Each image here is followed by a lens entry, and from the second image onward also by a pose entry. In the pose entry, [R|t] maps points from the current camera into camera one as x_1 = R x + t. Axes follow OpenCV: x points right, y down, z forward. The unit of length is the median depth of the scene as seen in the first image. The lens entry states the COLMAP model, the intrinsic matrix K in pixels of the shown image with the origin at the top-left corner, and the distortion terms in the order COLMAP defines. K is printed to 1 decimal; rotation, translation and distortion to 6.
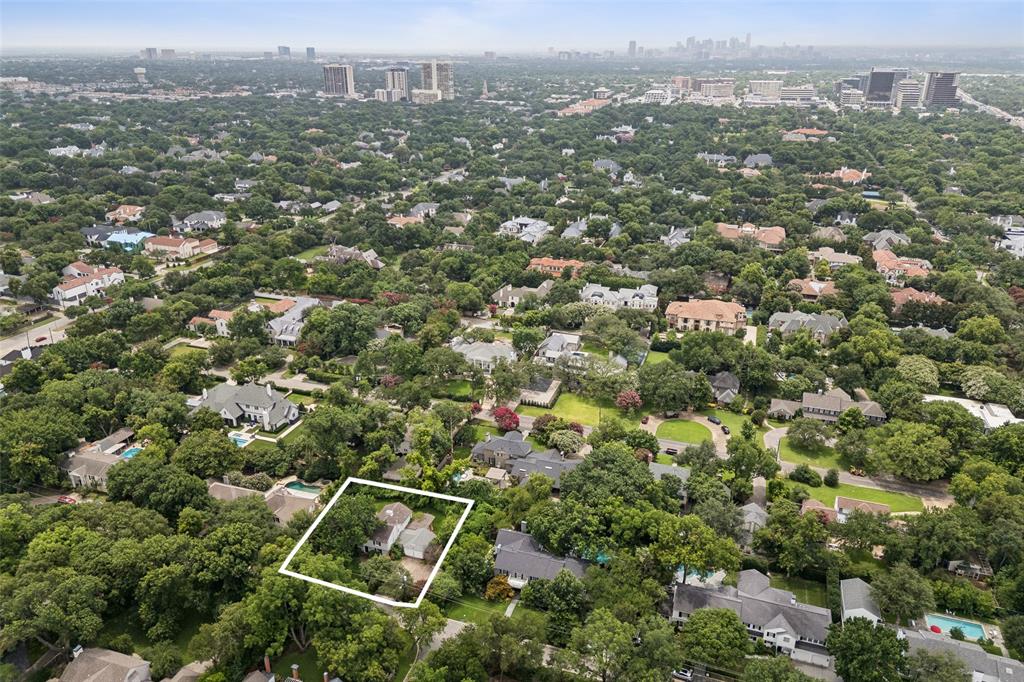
lens RADIAL K [[714.3, 0, 515.6], [0, 714.3, 337.7], [0, 0, 1]] dist [0.091539, -0.109620]
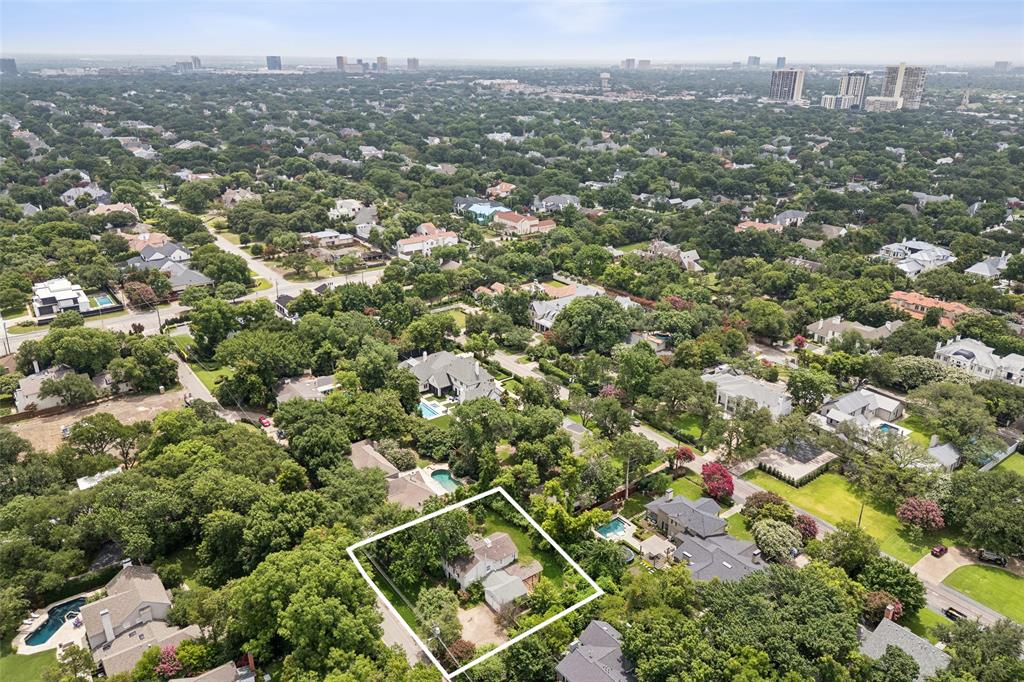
lens RADIAL K [[714.3, 0, 515.6], [0, 714.3, 337.7], [0, 0, 1]] dist [0.091539, -0.109620]
pose [[0.823025, 0.207914, -0.528585, 0.120934], [-0.217395, 0.975044, 0.045034, -0.012233], [0.524757, 0.077848, 0.847685, 0.167503]]
